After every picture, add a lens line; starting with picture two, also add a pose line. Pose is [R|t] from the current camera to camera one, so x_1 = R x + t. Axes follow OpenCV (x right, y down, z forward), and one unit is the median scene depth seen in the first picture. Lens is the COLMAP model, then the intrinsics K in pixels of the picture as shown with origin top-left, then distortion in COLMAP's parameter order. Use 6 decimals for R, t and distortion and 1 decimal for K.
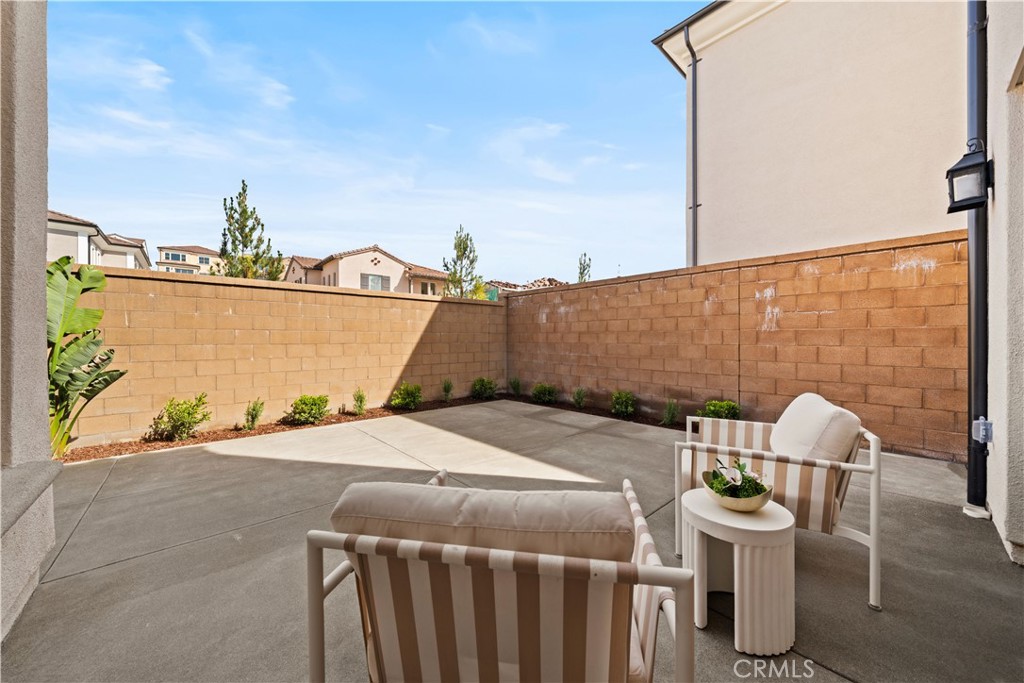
lens RADIAL K [[362.9, 0, 508.4], [0, 362.9, 339.3], [0, 0, 1]] dist [-0.001431, -0.000086]
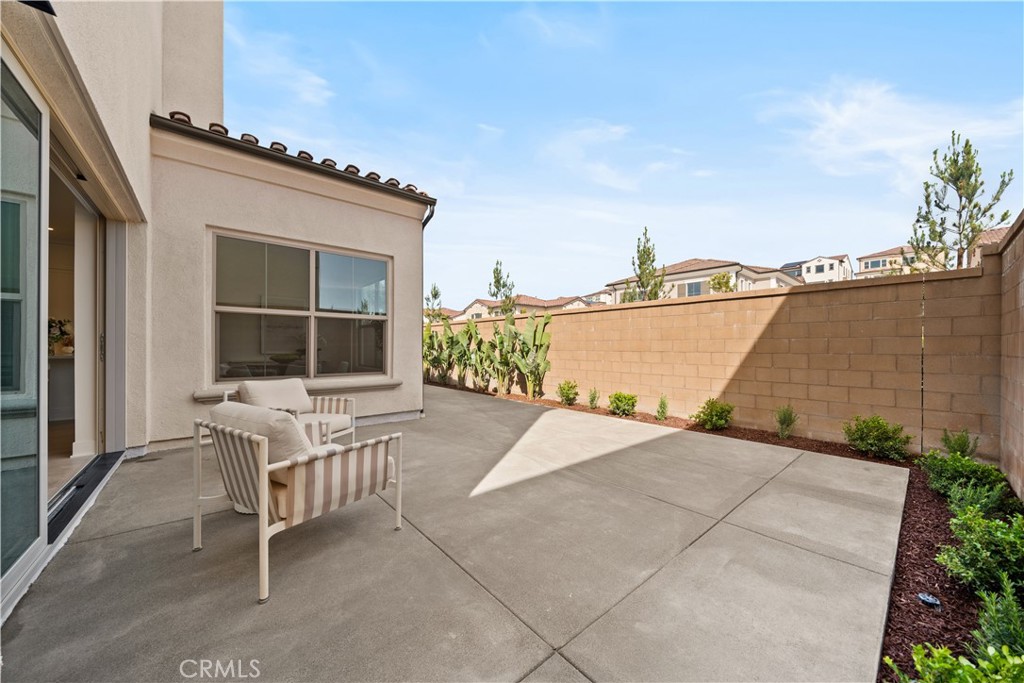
lens RADIAL K [[358.8, 0, 513.9], [0, 358.8, 346.9], [0, 0, 1]] dist [-0.001058, -0.000010]
pose [[-0.015122, -0.001497, -0.999885, 0.619562], [-0.004647, 0.999988, -0.001427, 0.001062], [0.999875, 0.004625, -0.015129, 0.584003]]
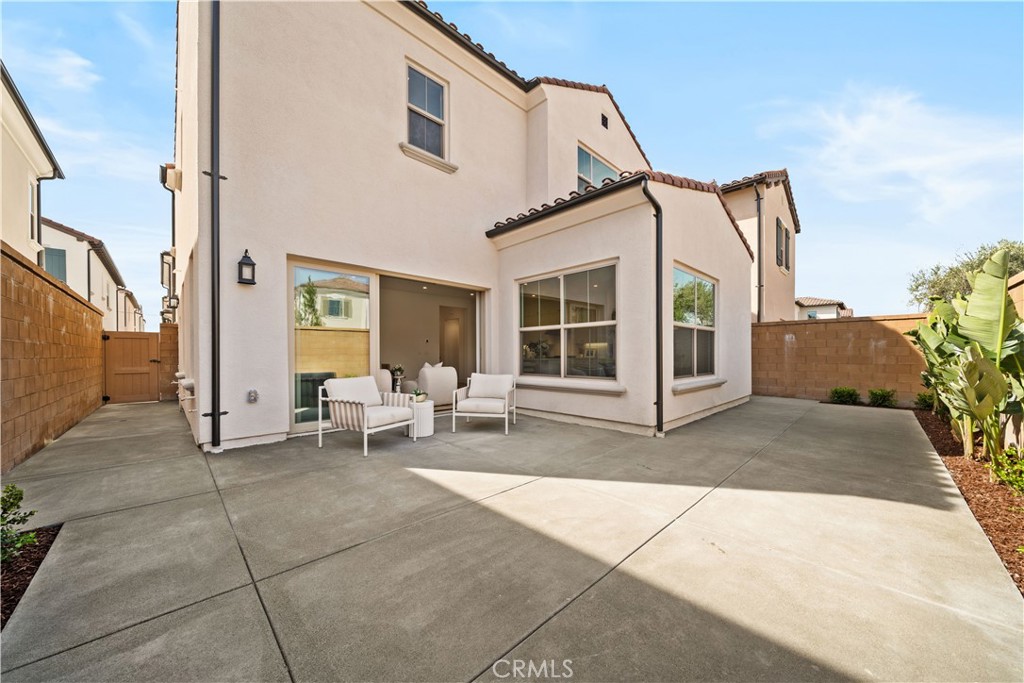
lens RADIAL K [[359.3, 0, 510.5], [0, 359.3, 356.9], [0, 0, 1]] dist [-0.001055, -0.000105]
pose [[-0.999199, 0.002690, -0.039935, -0.022879], [0.002459, 0.999980, 0.005841, 0.007401], [0.039950, 0.005738, -0.999185, 1.145275]]
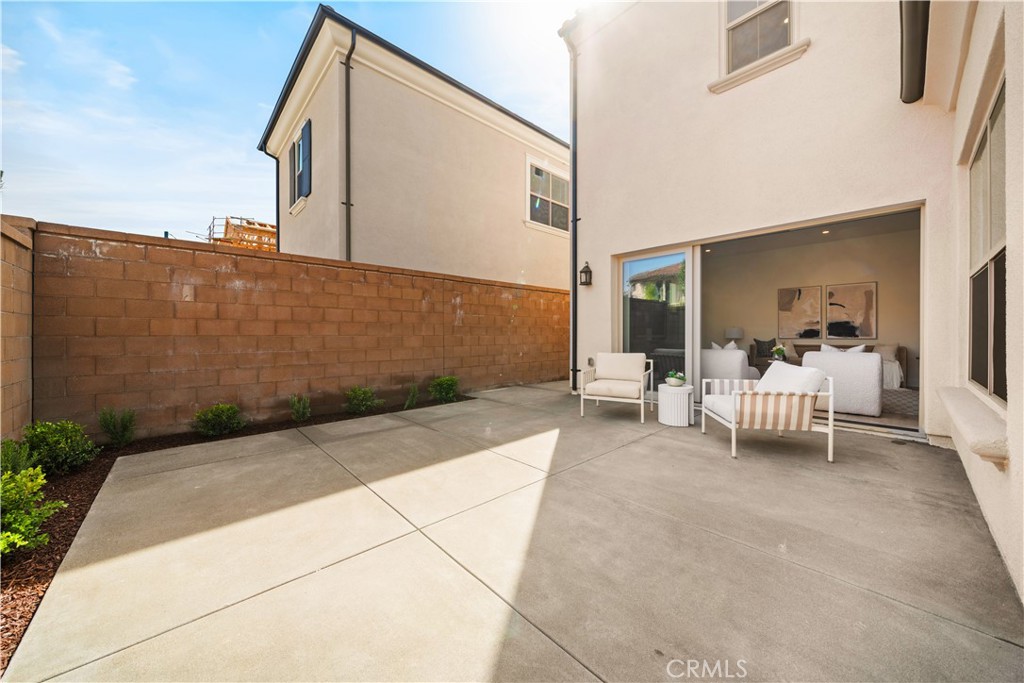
lens RADIAL K [[359.1, 0, 509.9], [0, 359.1, 337.0], [0, 0, 1]] dist [-0.000696, 0.000050]
pose [[-0.013149, -0.008930, 0.999874, -0.605024], [0.000599, 0.999960, 0.008939, 0.008314], [-0.999913, 0.000716, -0.013143, 0.630437]]
